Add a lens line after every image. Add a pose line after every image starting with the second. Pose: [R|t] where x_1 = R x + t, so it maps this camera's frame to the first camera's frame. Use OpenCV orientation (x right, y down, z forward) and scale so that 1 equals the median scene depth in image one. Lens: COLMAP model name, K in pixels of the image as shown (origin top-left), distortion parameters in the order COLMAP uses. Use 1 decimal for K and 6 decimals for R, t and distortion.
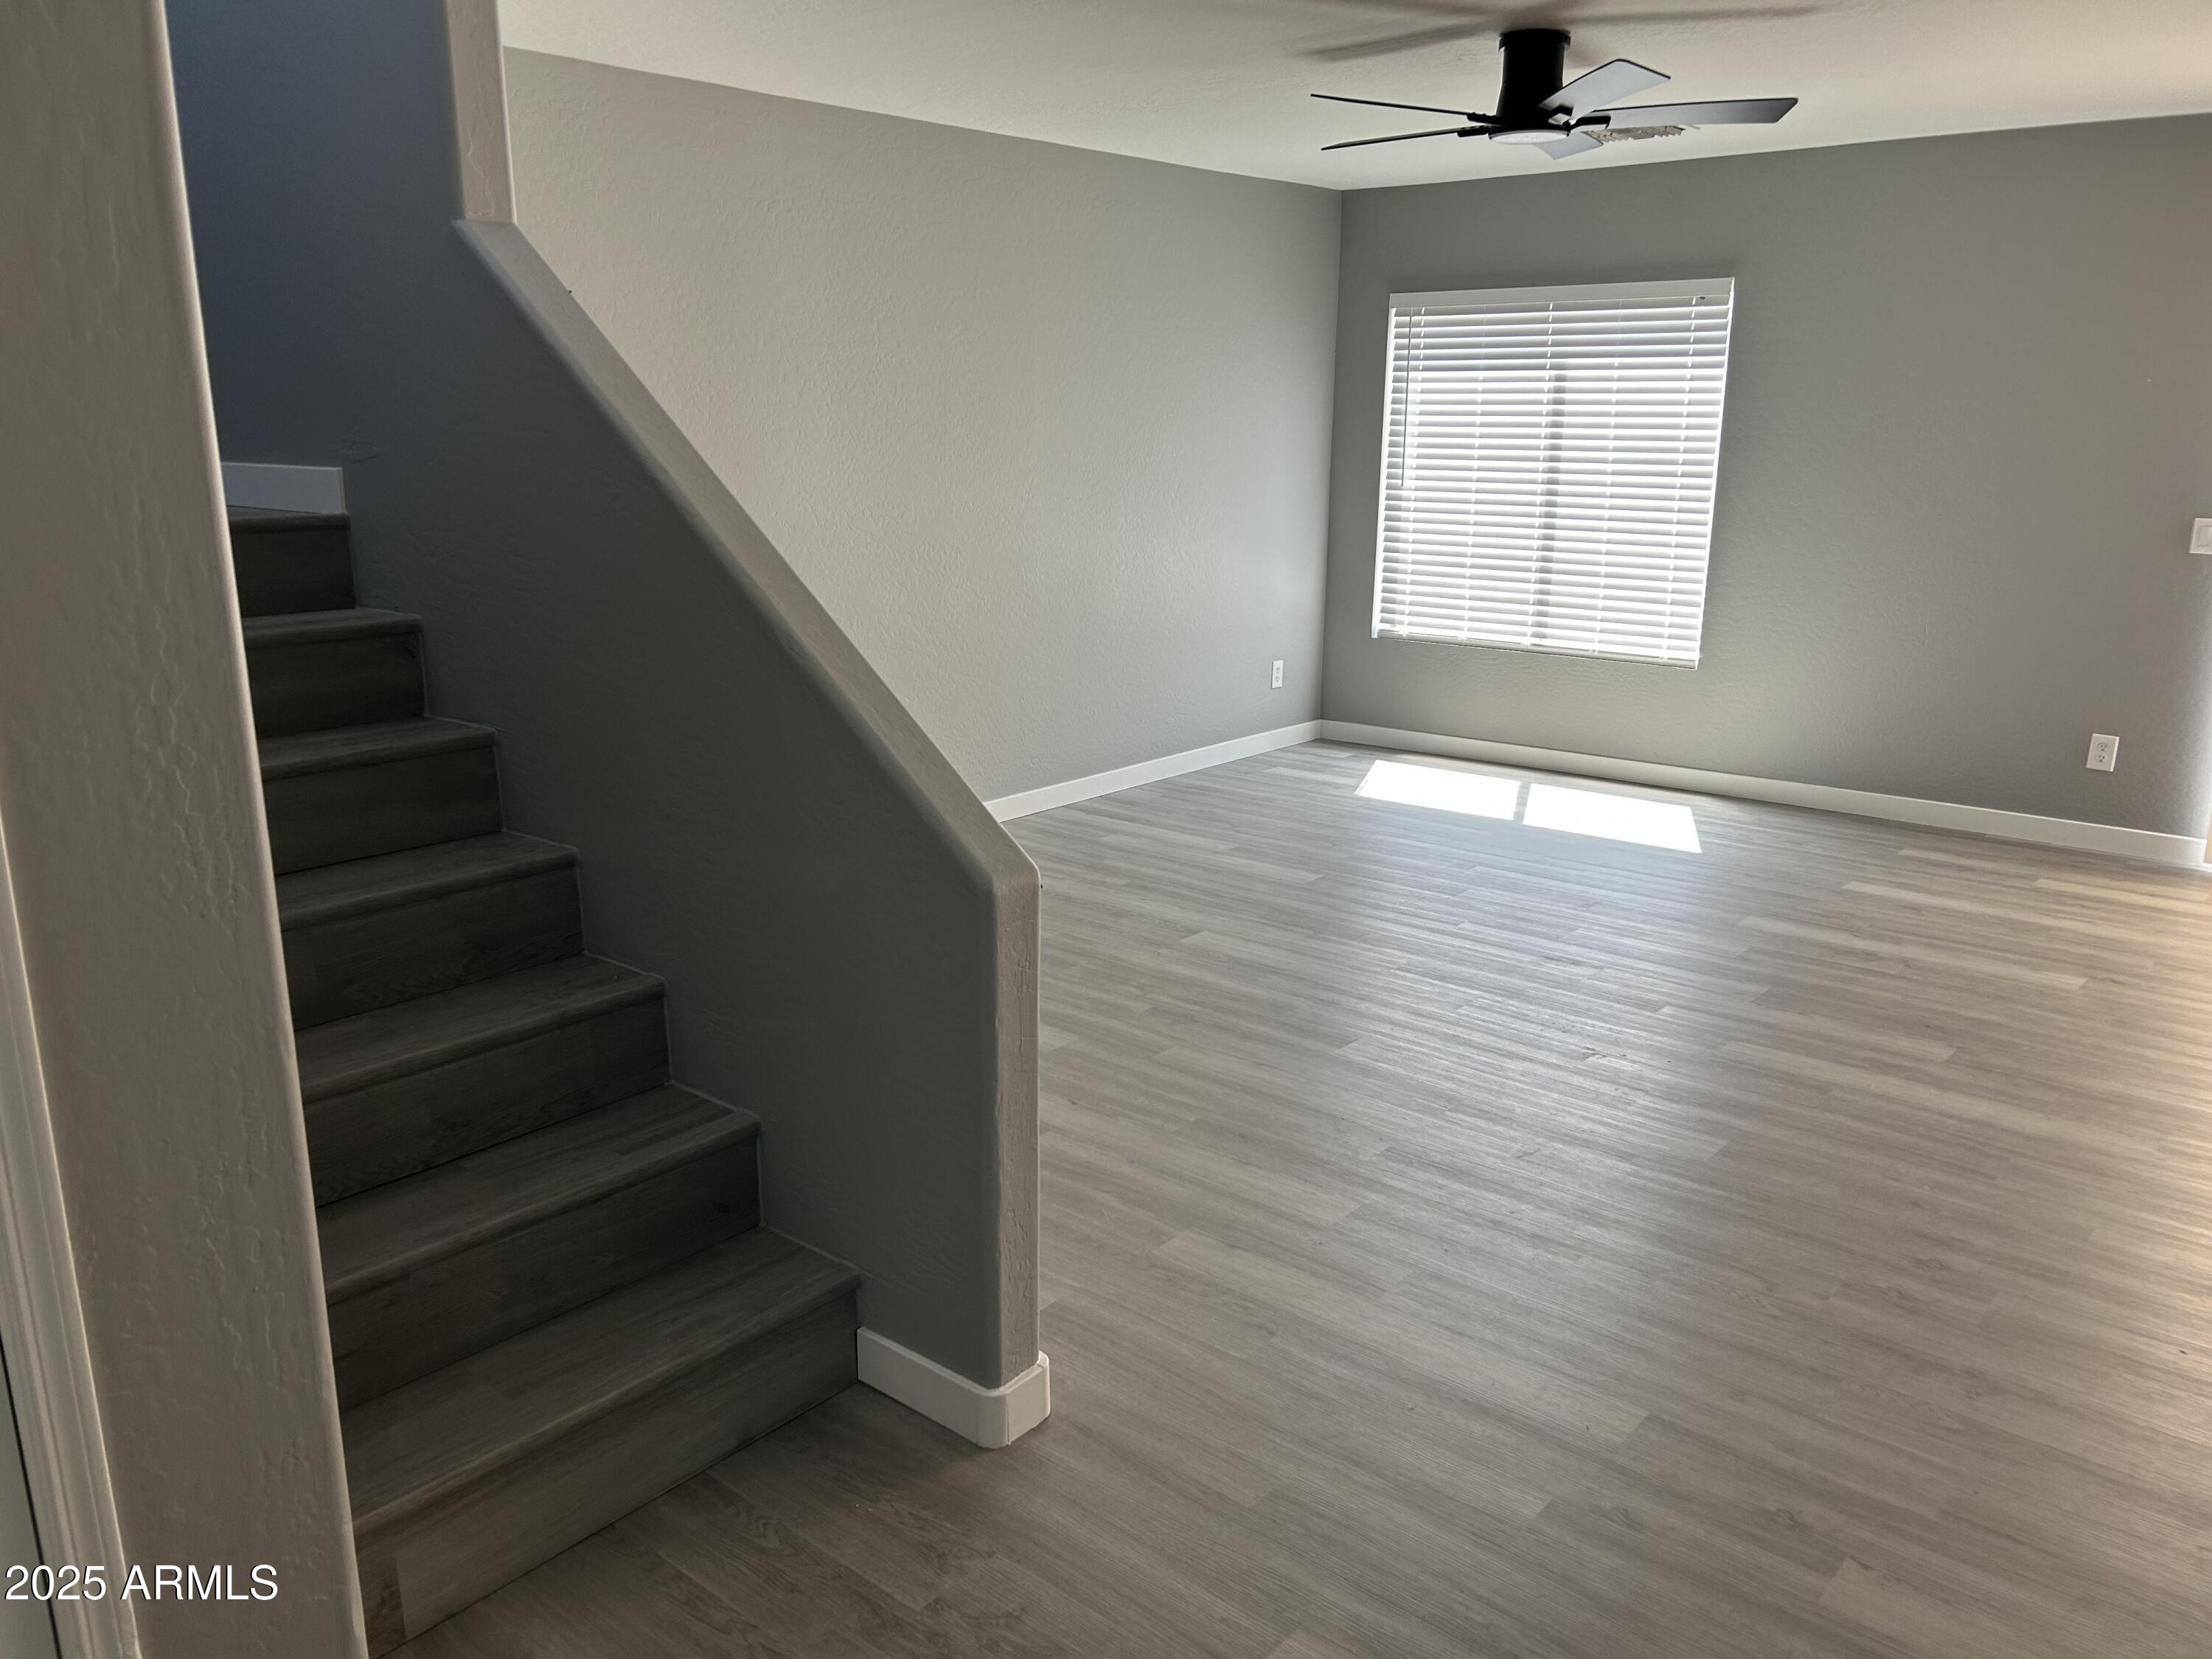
lens RADIAL K [[1669.4, 0, 1097.9], [0, 1669.4, 838.8], [0, 0, 1]] dist [0.041881, -0.039948]
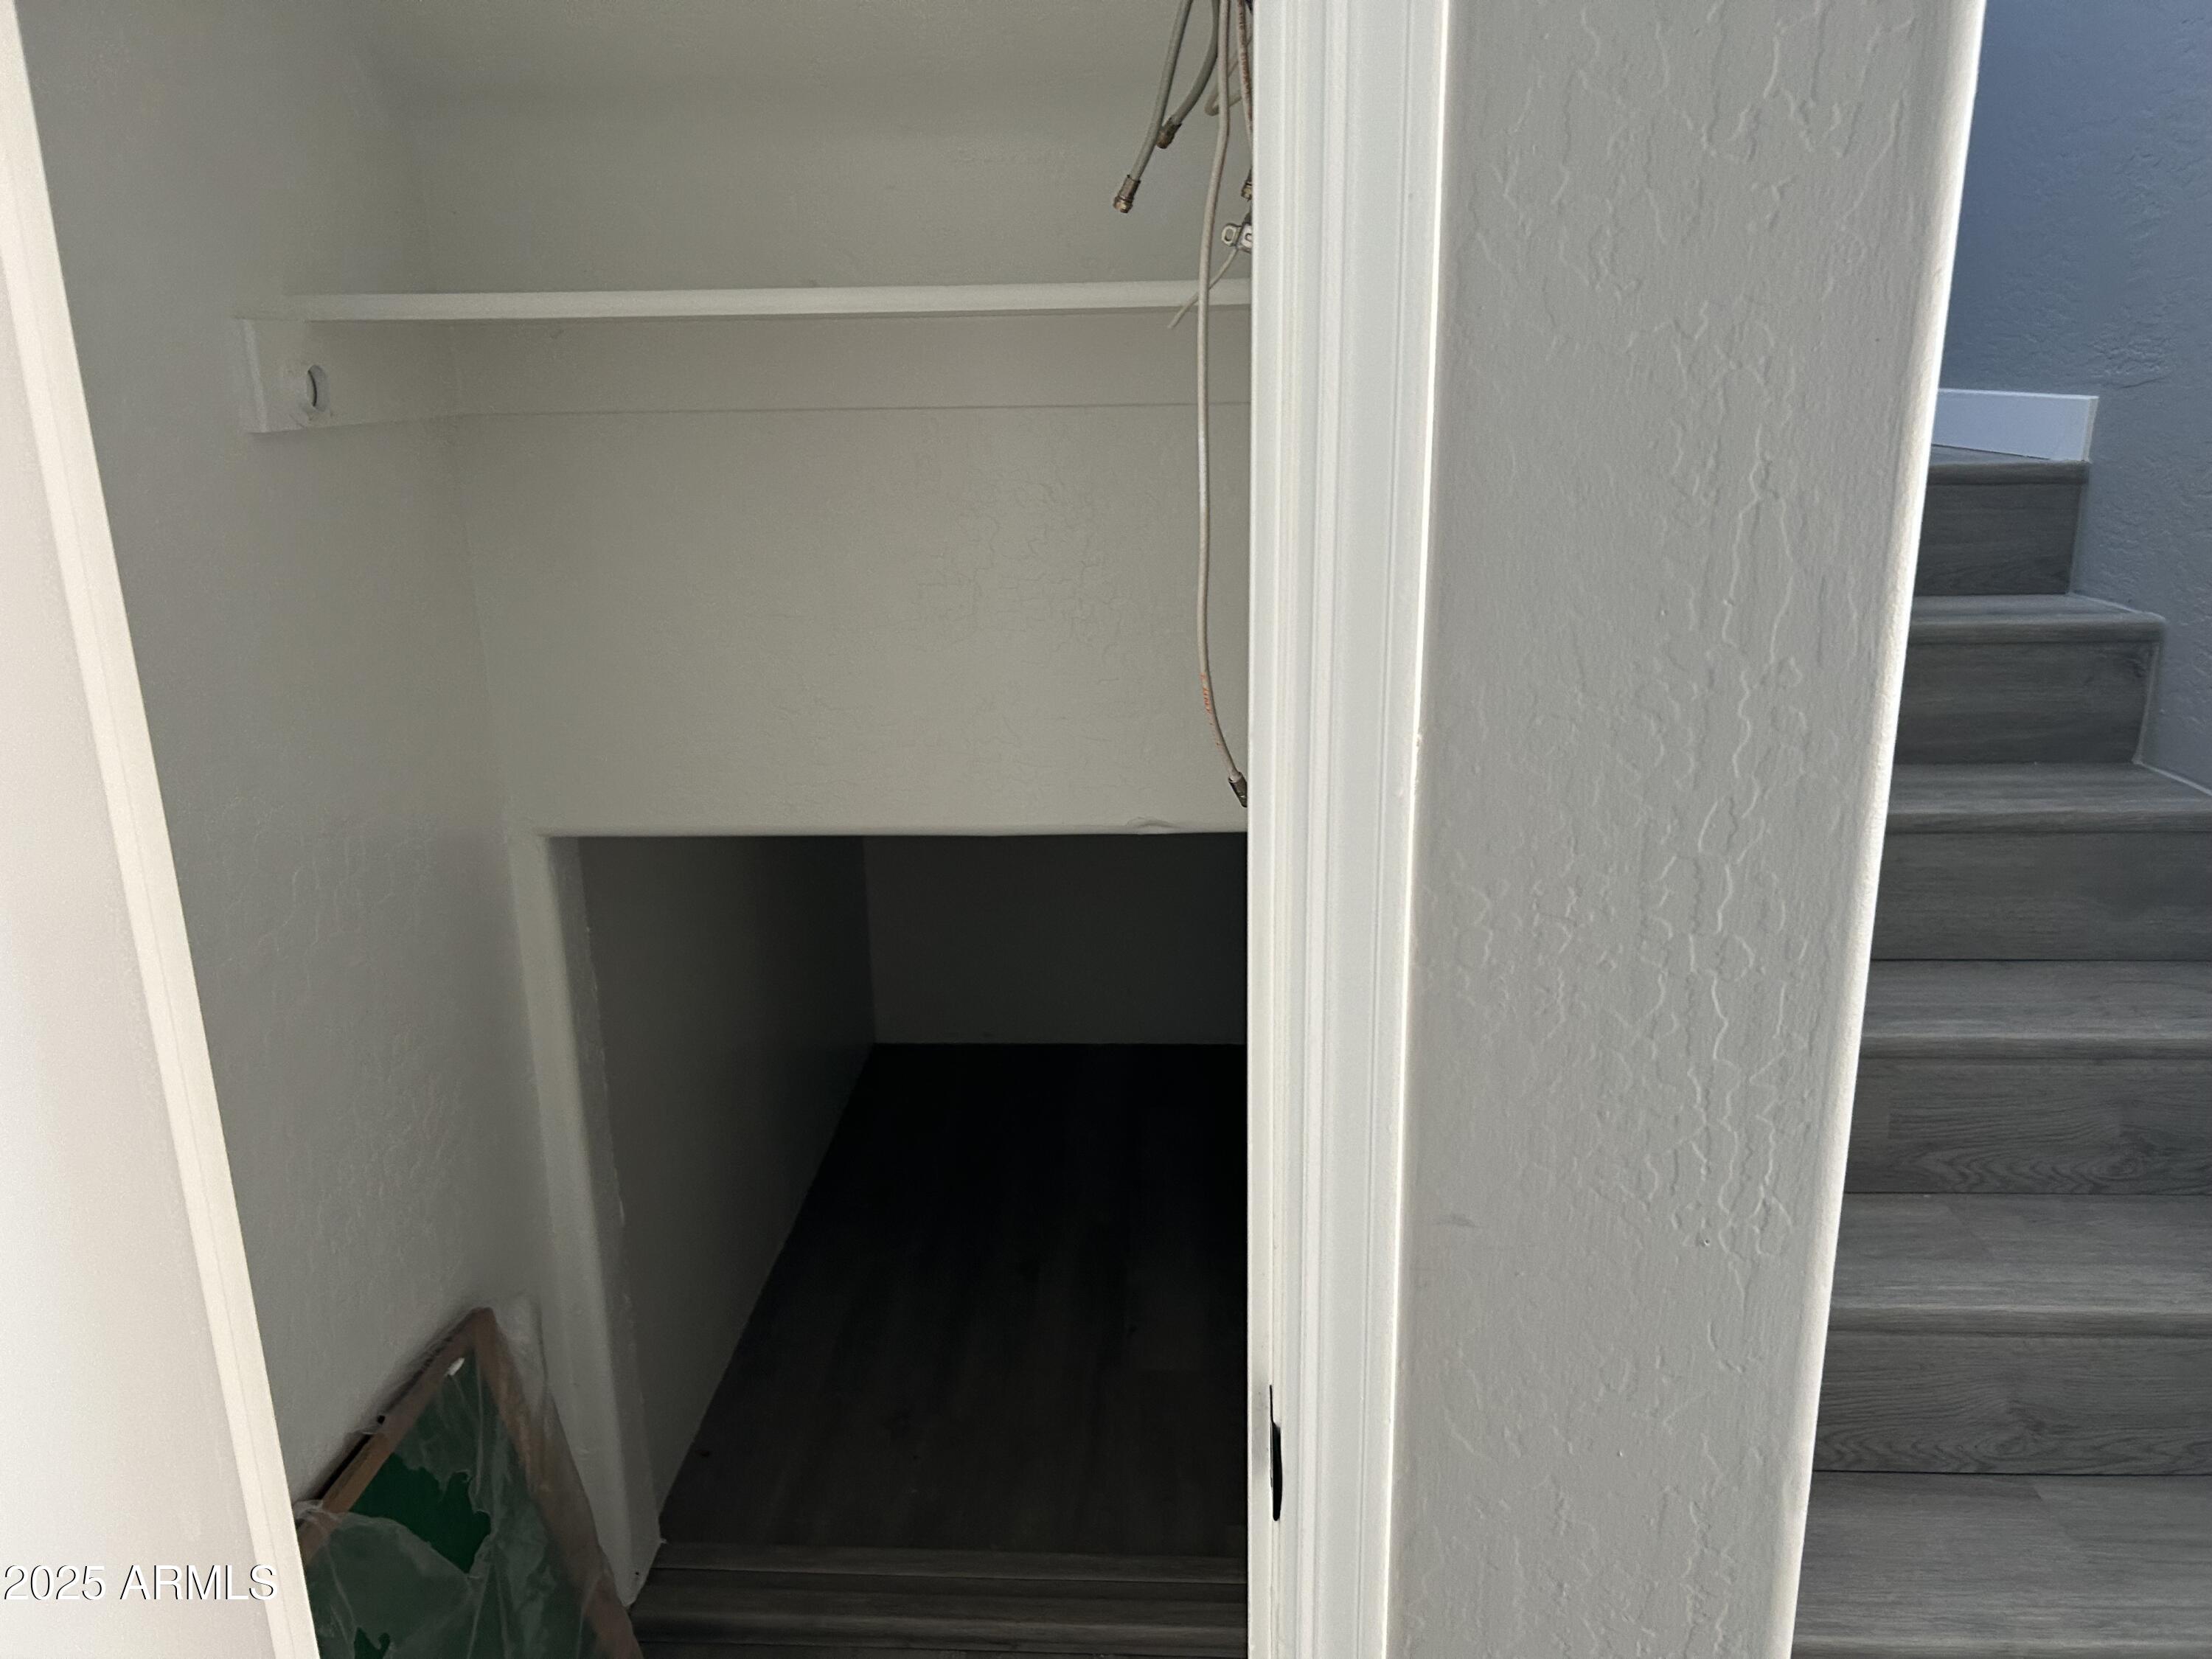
lens RADIAL K [[1687.5, 0, 1112.6], [0, 1687.5, 844.1], [0, 0, 1]] dist [0.003296, -0.015938]
pose [[0.614853, 0.208485, -0.760585, -0.155896], [-0.174616, 0.976476, 0.126505, -0.067362], [0.769067, 0.055028, 0.636795, 0.298989]]
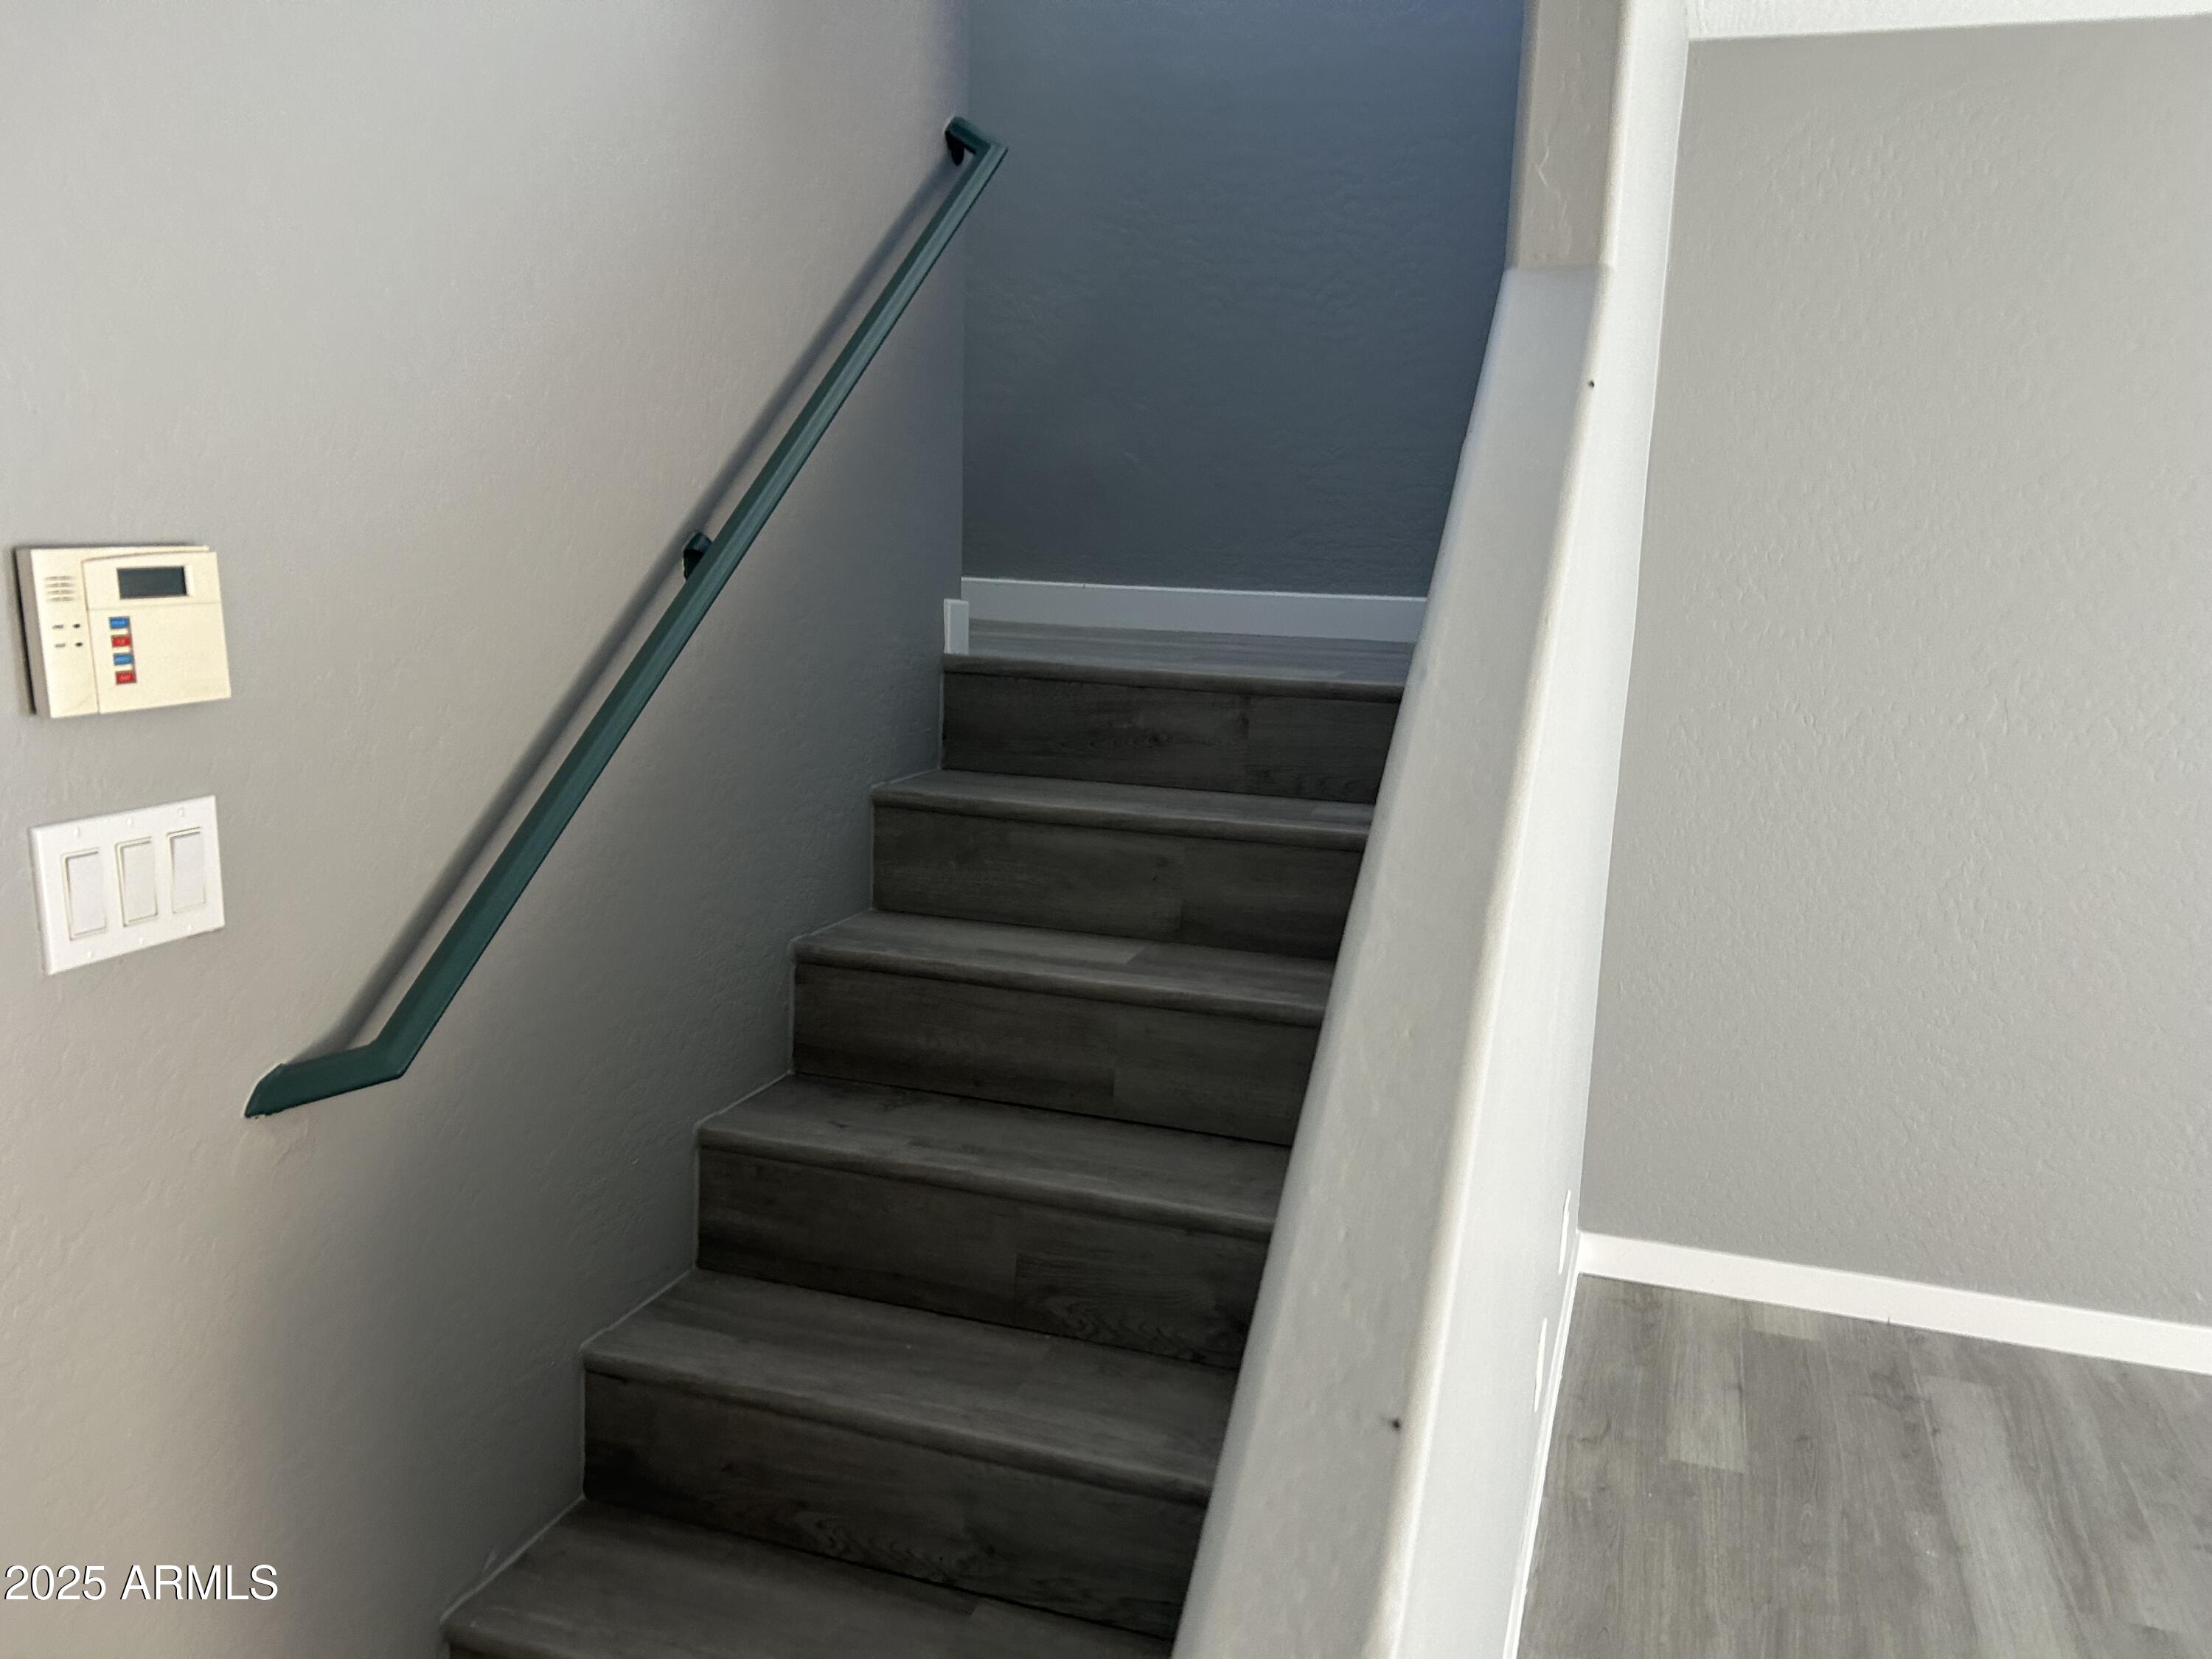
lens RADIAL K [[1687.5, 0, 1112.6], [0, 1687.5, 844.1], [0, 0, 1]] dist [0.003296, -0.015938]
pose [[0.375972, 0.188019, -0.907355, 0.214500], [-0.255935, 0.962178, 0.093329, -0.188558], [0.890585, 0.197135, 0.409873, 0.696142]]
